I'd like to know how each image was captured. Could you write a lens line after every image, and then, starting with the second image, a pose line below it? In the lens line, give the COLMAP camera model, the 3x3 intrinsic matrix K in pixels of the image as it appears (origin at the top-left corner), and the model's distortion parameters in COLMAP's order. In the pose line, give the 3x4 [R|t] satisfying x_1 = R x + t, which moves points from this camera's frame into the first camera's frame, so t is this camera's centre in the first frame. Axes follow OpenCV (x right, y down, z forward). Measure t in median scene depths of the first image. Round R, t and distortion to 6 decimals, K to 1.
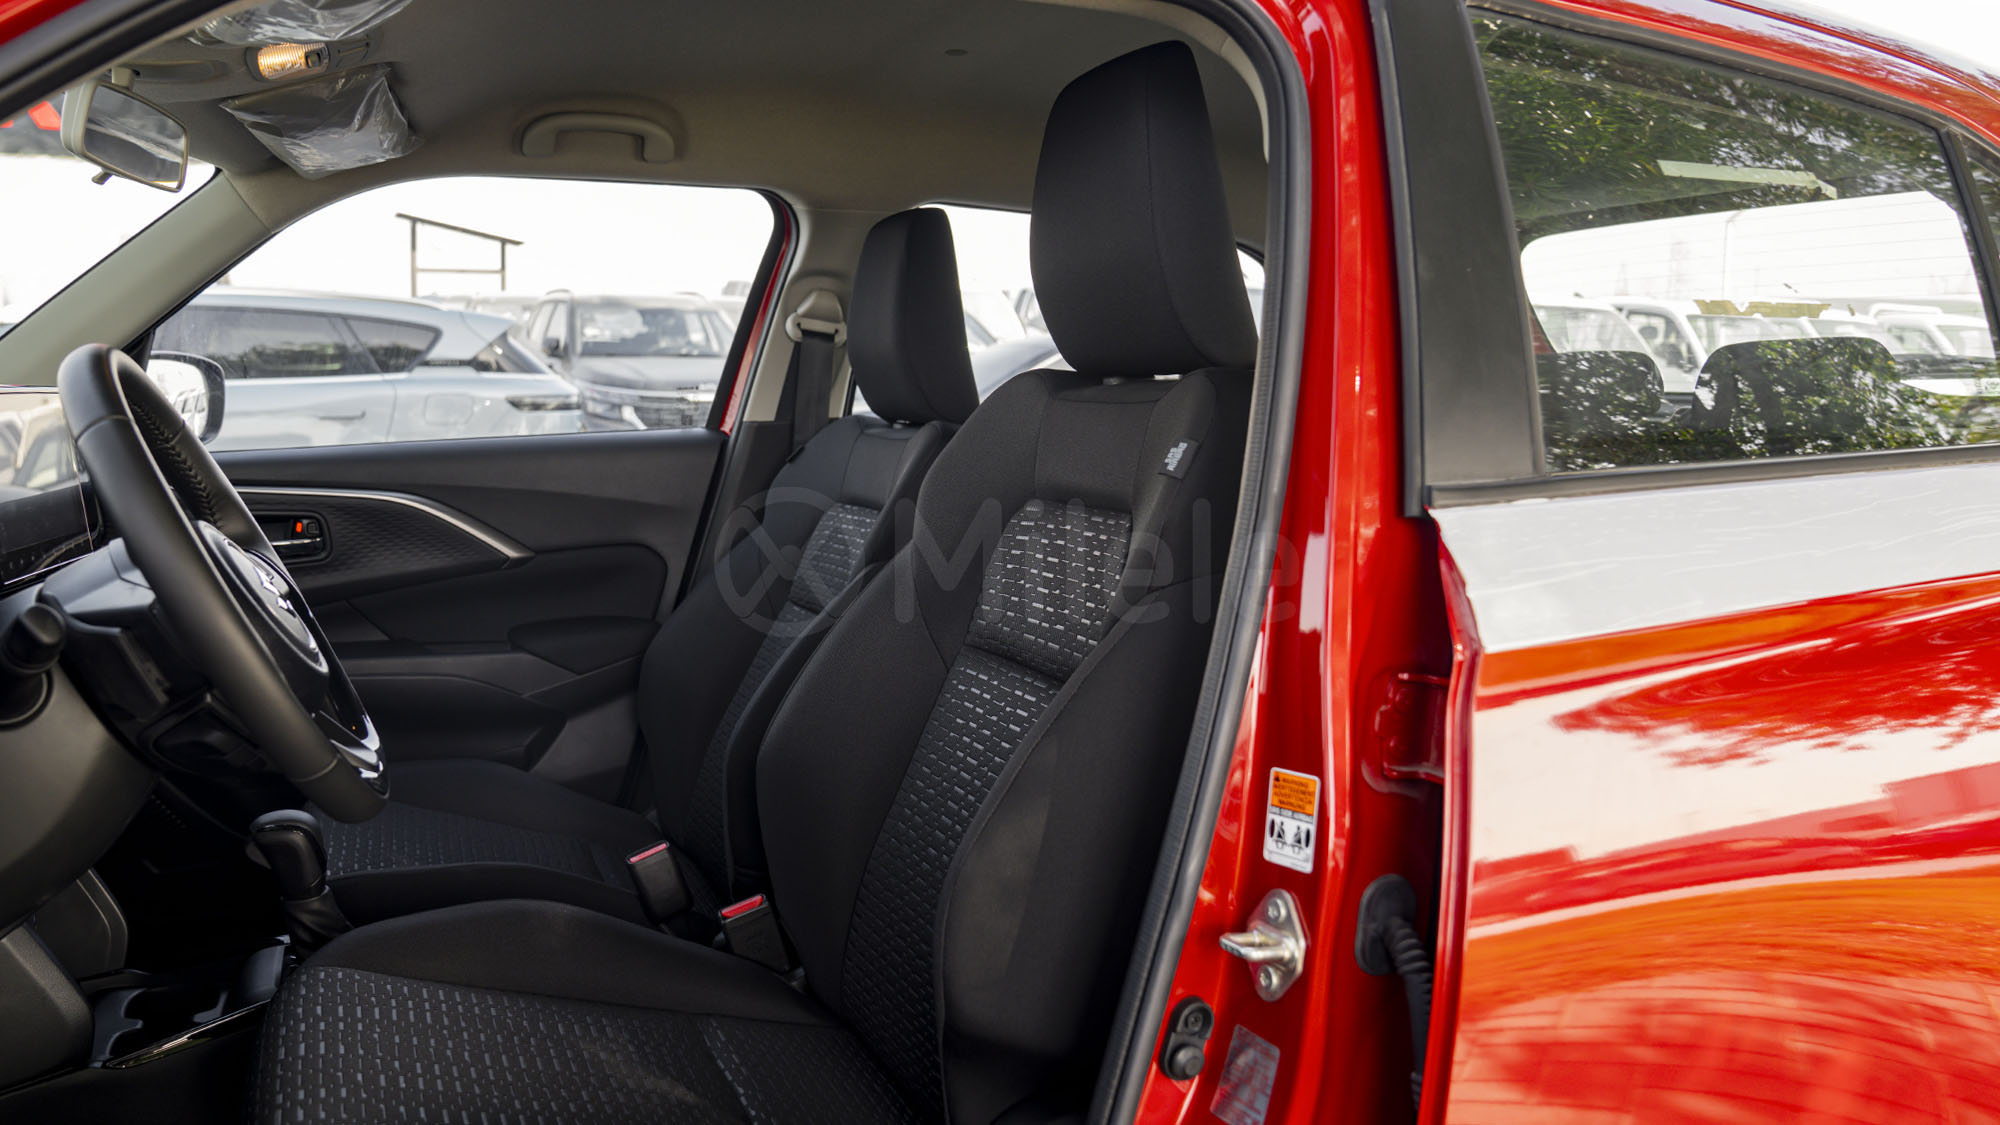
lens RADIAL K [[1544.1, 0, 1000.0], [0, 1544.1, 562.5], [0, 0, 1]] dist [-0.001338, -0.111582]
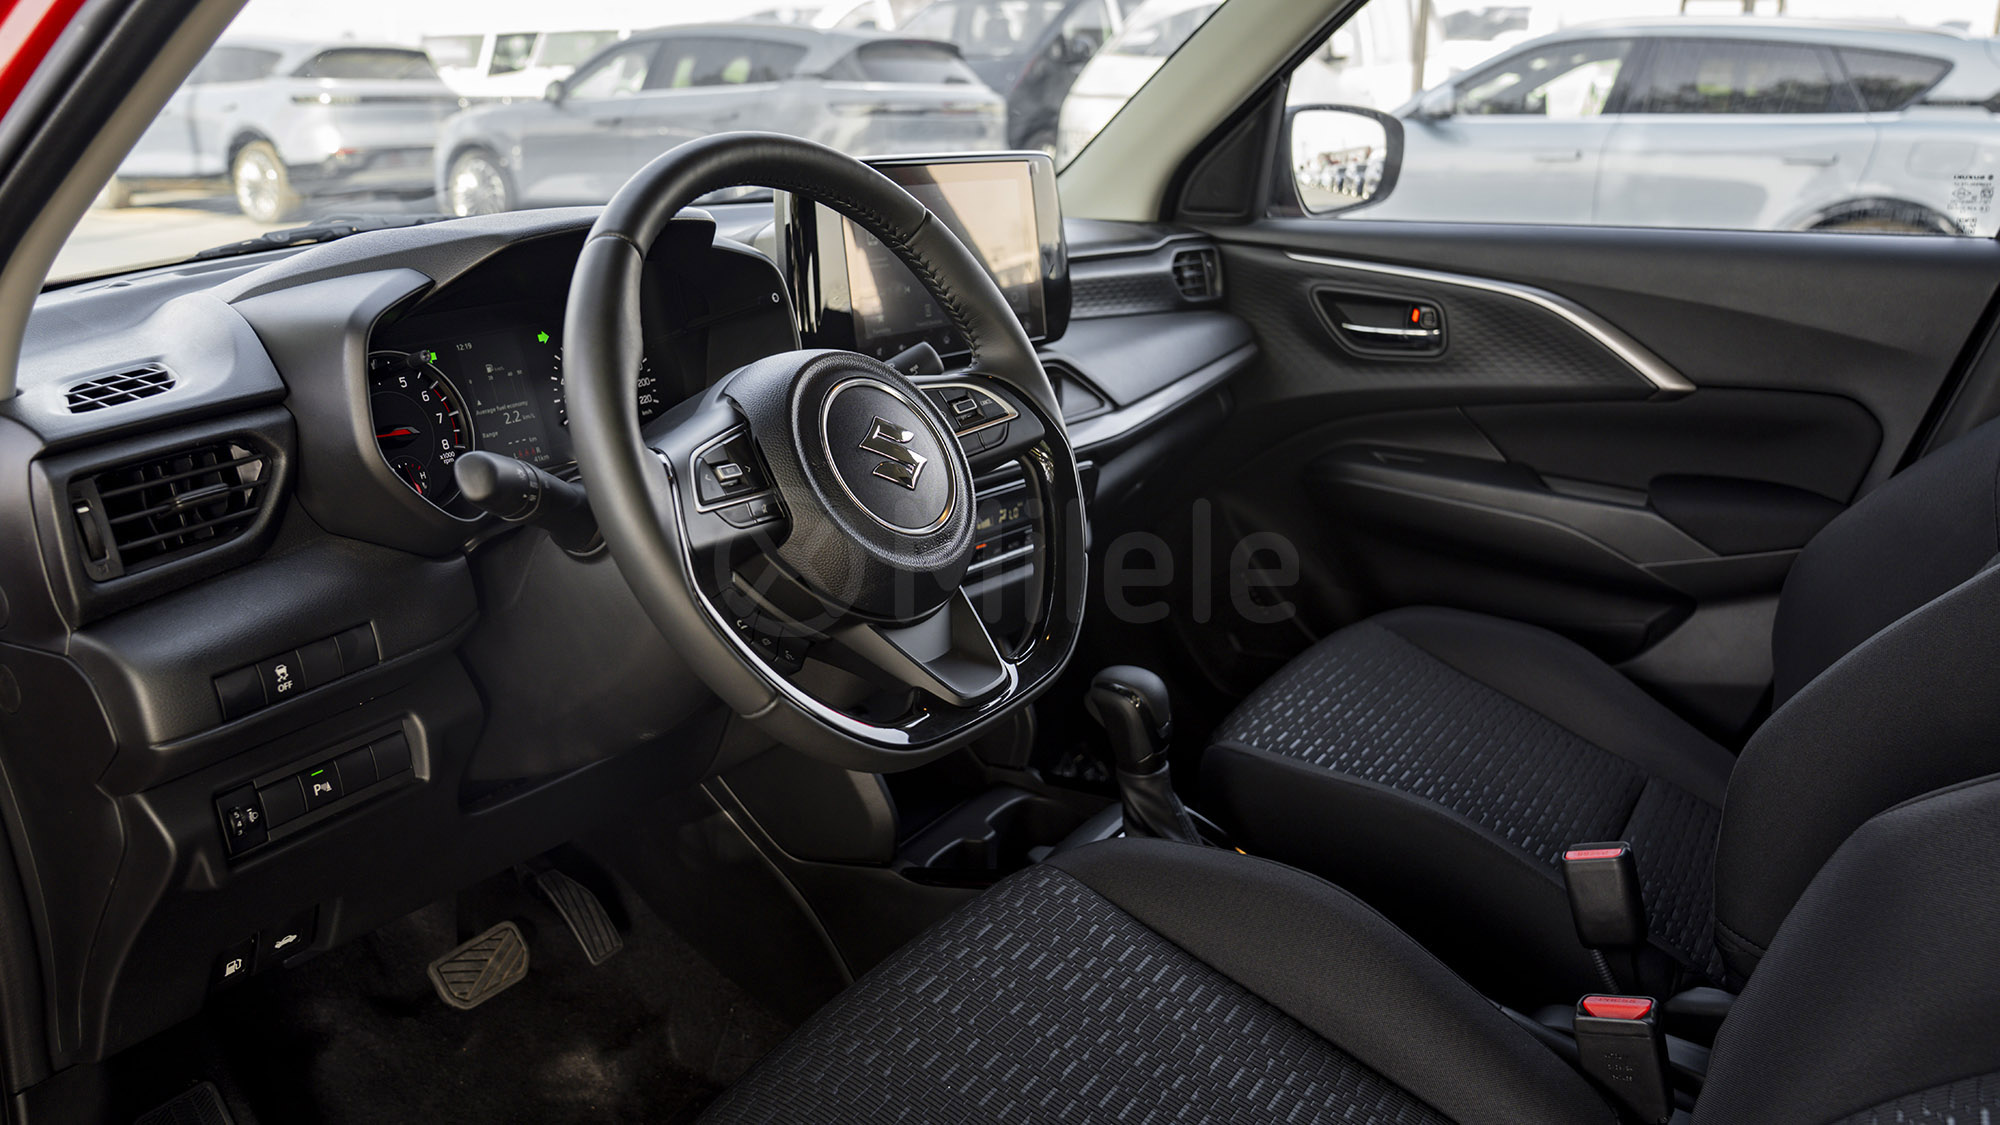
lens RADIAL K [[1538.3, 0, 1000.0], [0, 1538.3, 562.5], [0, 0, 1]] dist [-0.004619, 0.002209]
pose [[0.611582, 0.247229, -0.751562, 0.076985], [-0.118332, 0.967822, 0.222076, -0.049137], [0.782282, -0.046883, 0.621157, 0.257024]]
